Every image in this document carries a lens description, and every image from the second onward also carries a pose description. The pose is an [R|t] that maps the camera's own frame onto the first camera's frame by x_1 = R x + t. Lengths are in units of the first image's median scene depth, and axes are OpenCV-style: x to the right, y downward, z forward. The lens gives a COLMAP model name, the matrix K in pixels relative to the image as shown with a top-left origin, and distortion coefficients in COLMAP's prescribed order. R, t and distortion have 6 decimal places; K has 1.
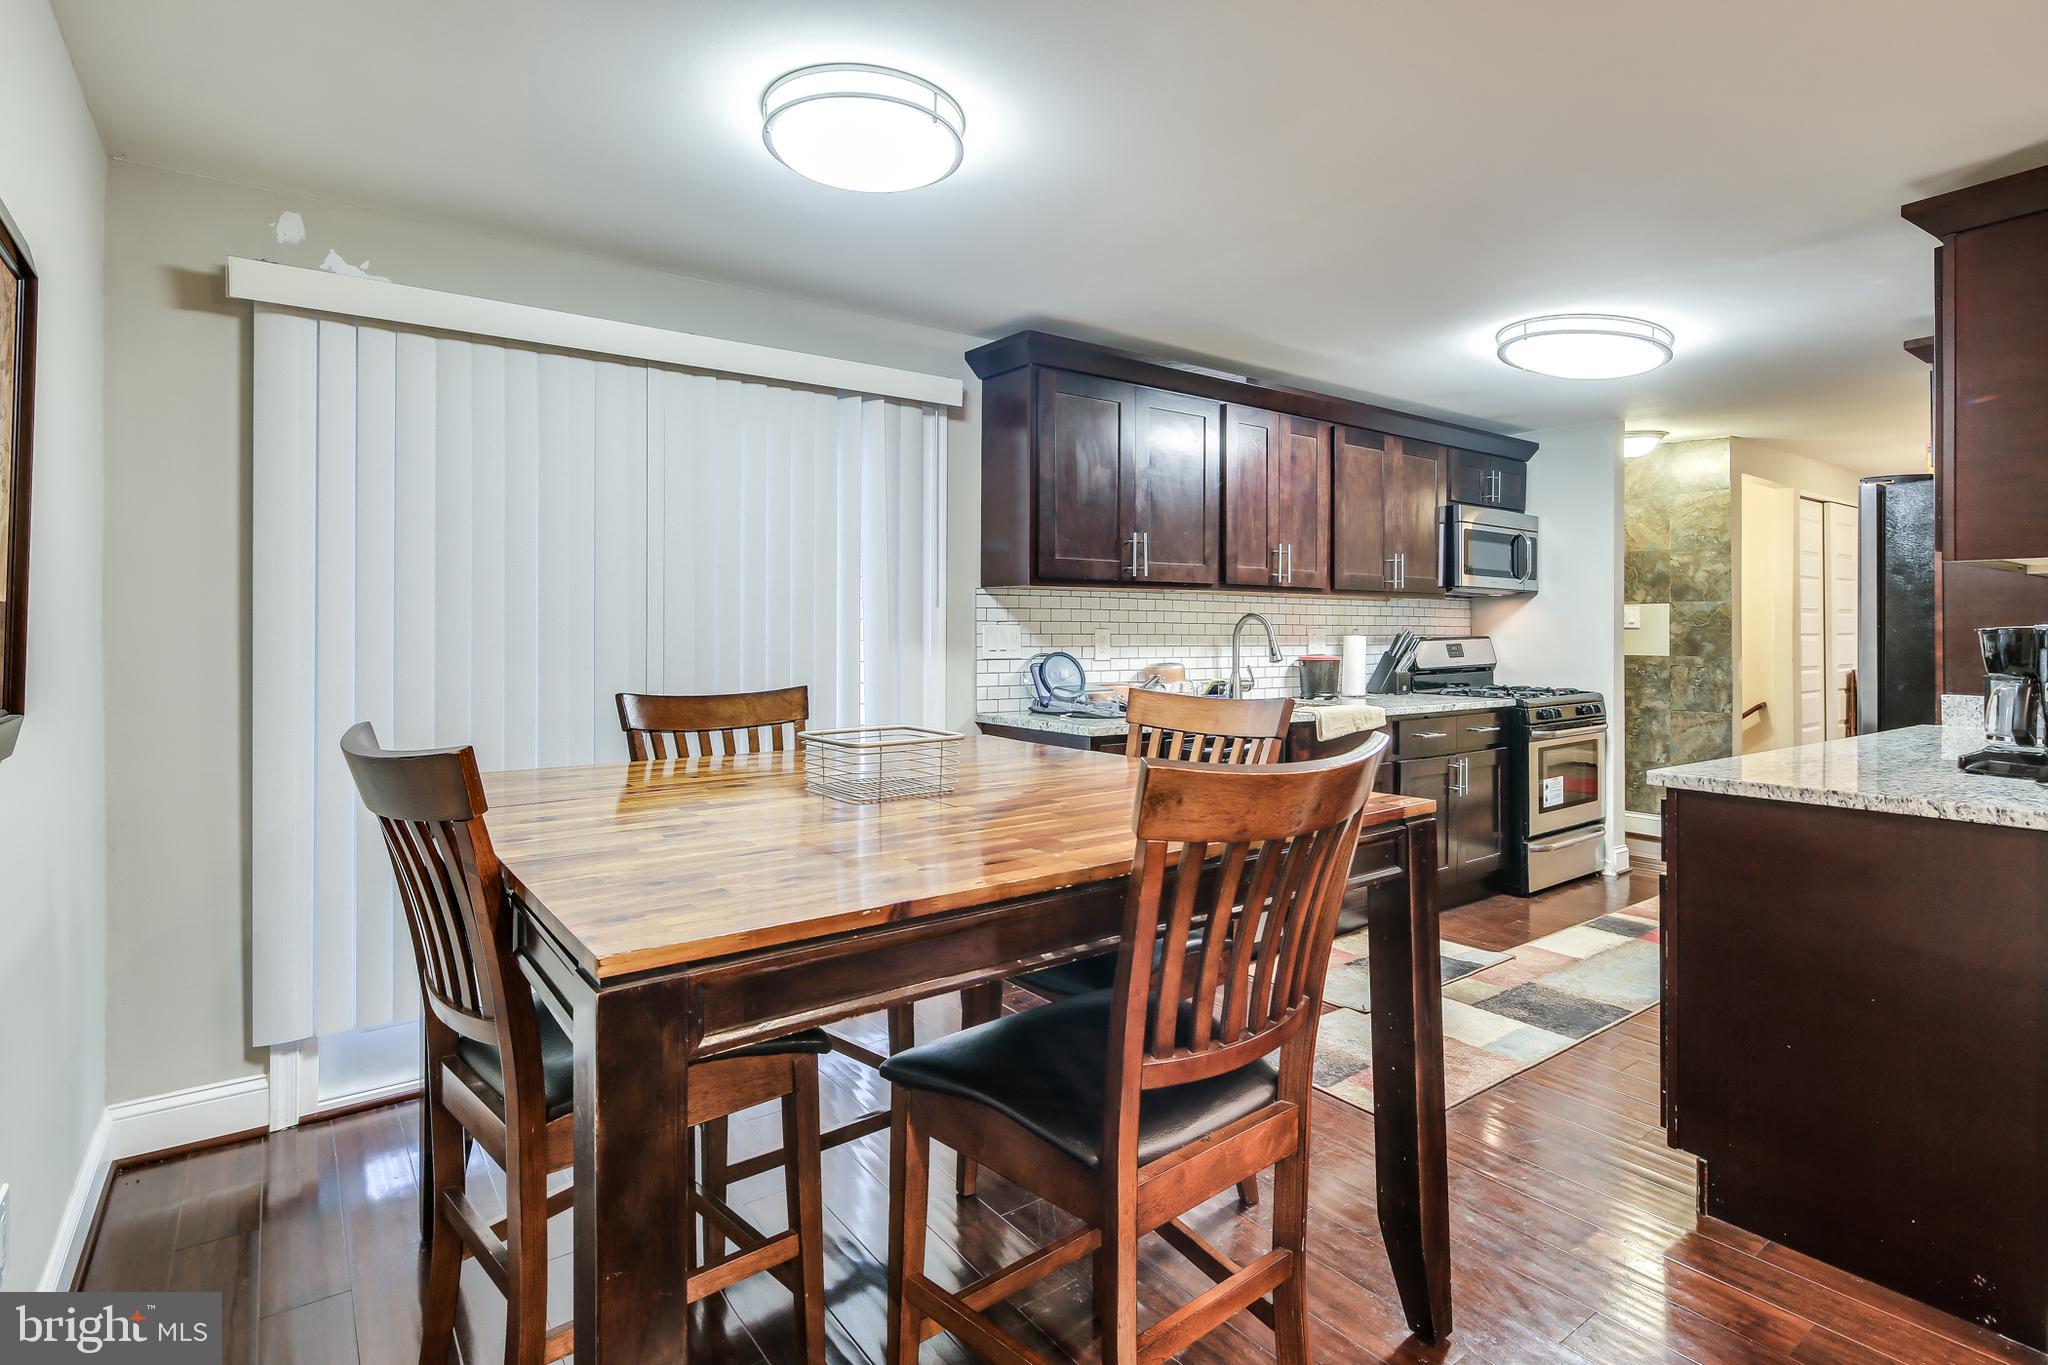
lens RADIAL K [[998.5, 0, 1032.6], [0, 998.5, 624.2], [0, 0, 1]] dist [0.000031, -0.000140]
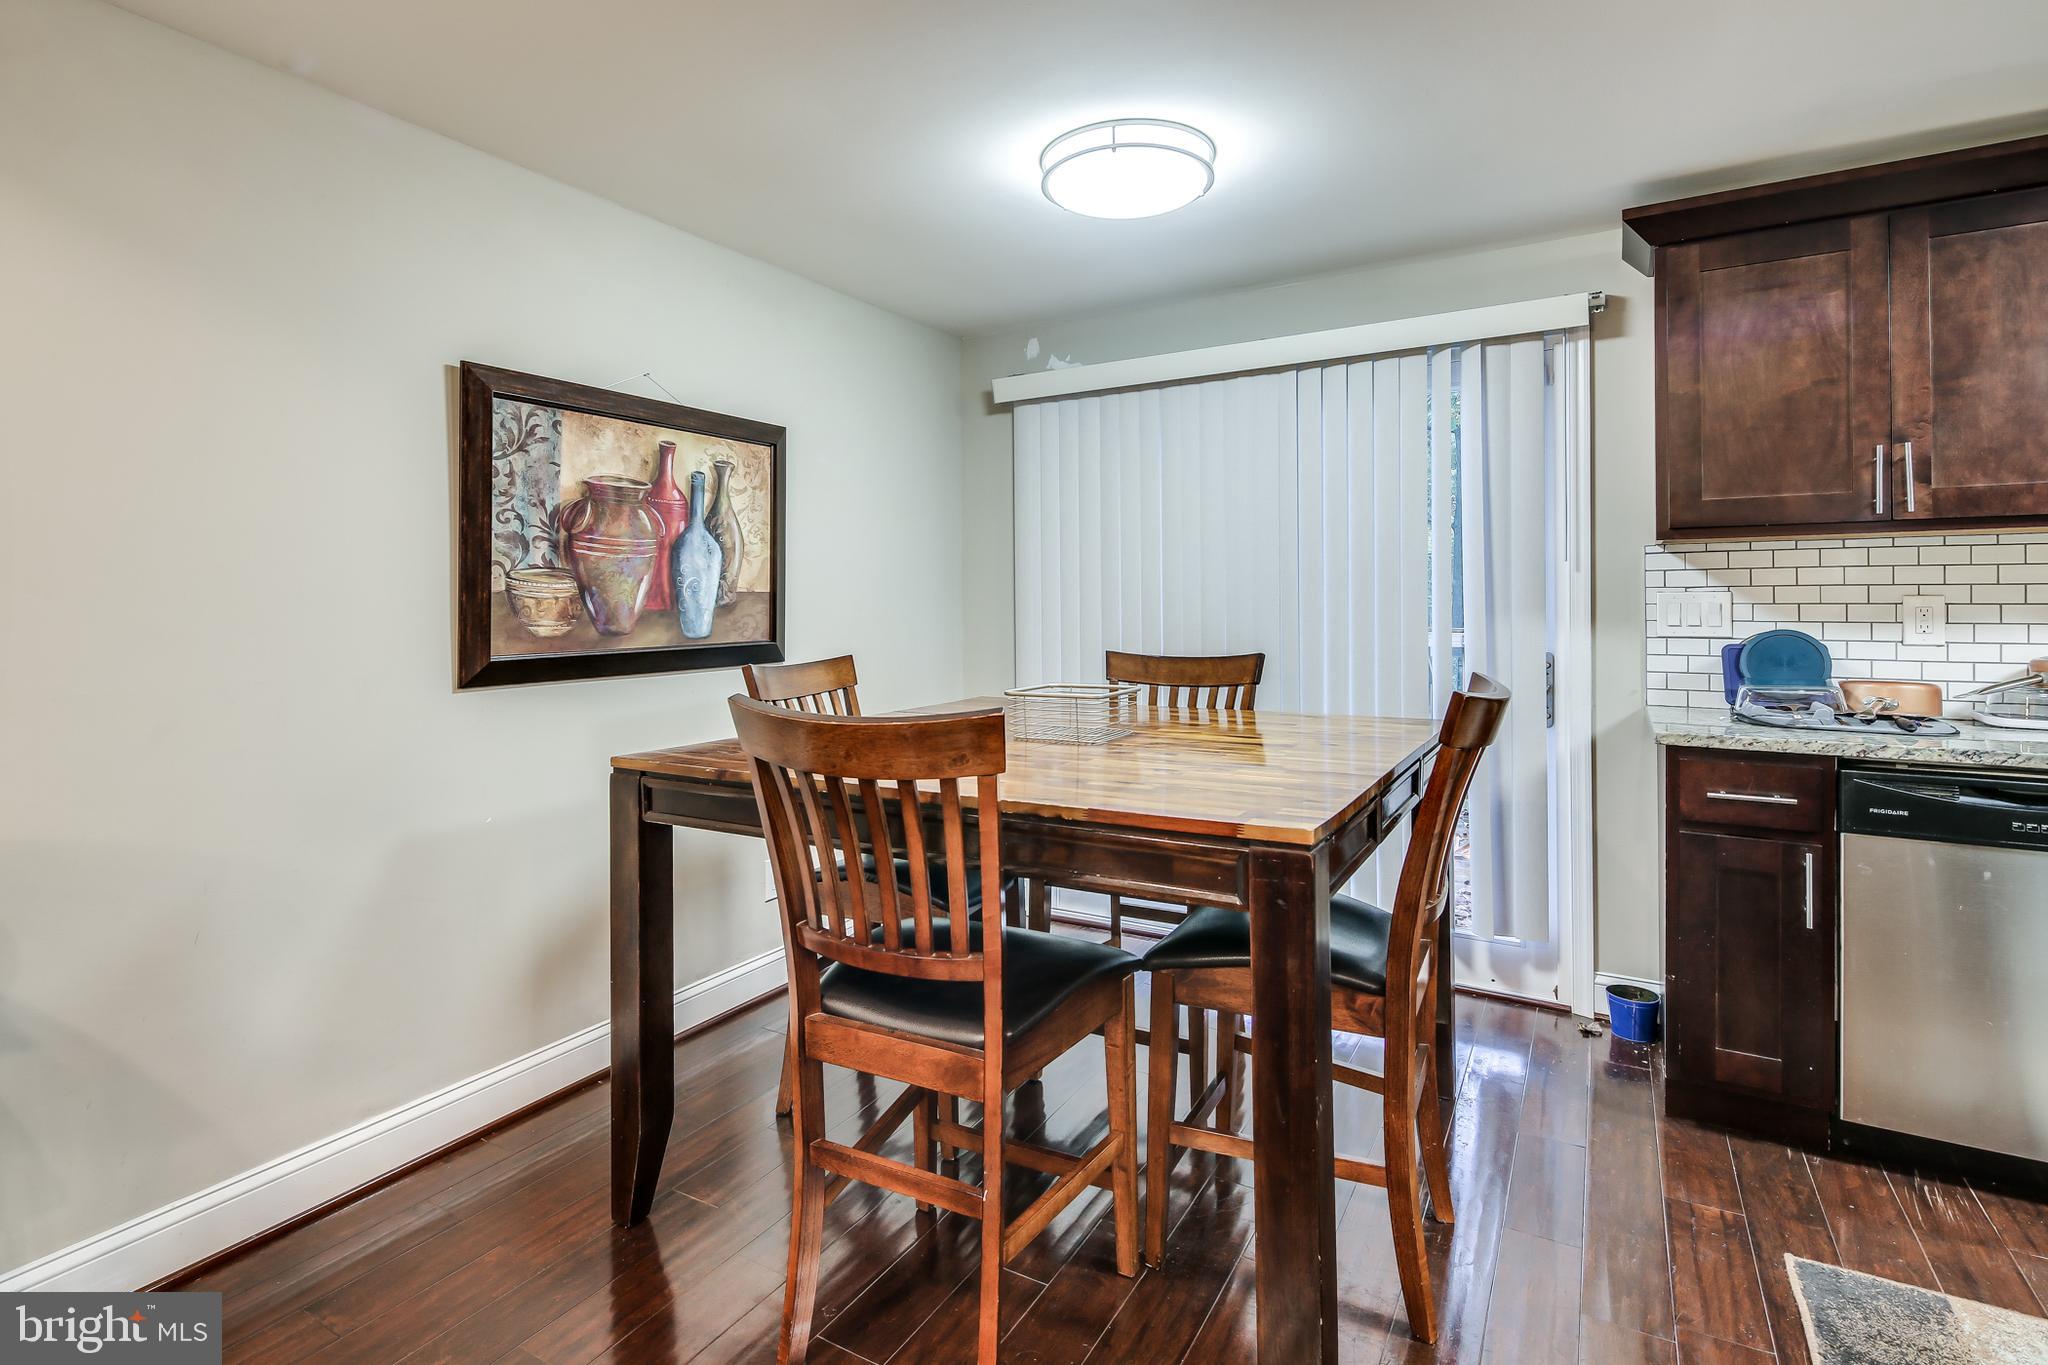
lens RADIAL K [[995.0, 0, 1011.1], [0, 995.0, 599.4], [0, 0, 1]] dist [-0.002057, -0.000322]
pose [[0.380061, -0.004779, -0.924949, 0.498043], [0.011531, 0.999933, -0.000428, 0.000873], [0.924890, -0.010503, 0.380090, 0.257777]]
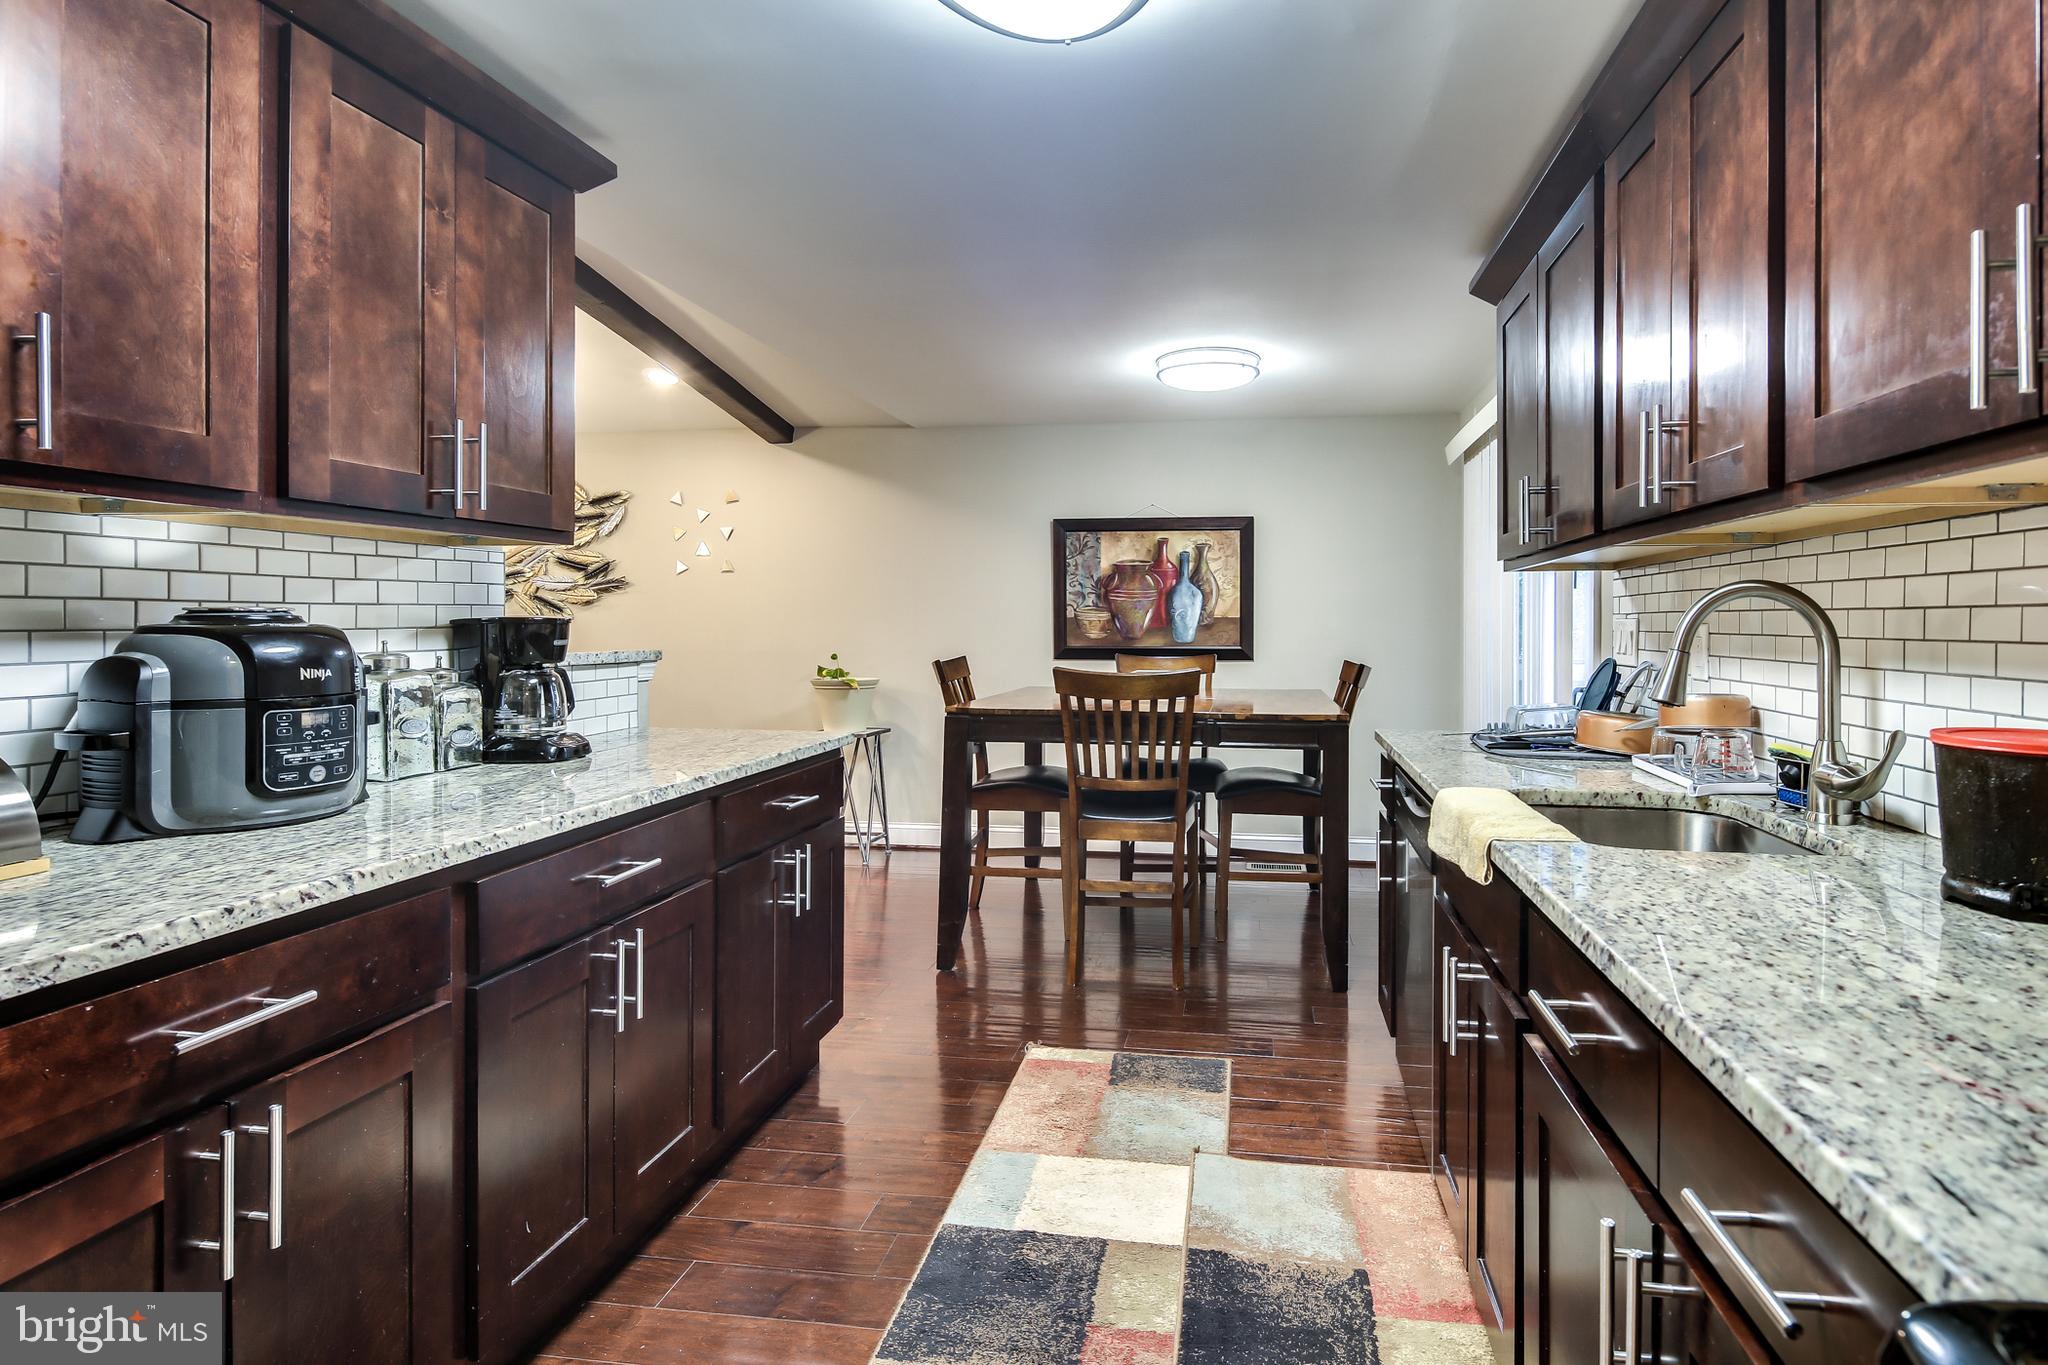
lens RADIAL K [[1042.6, 0, 1100.0], [0, 1042.6, 627.6], [0, 0, 1]] dist [0.000861, -0.001570]
pose [[-0.715339, -0.002946, -0.698771, 0.827057], [-0.001987, 0.999996, -0.002181, 0.010042], [0.698775, -0.000172, -0.715342, 1.369175]]
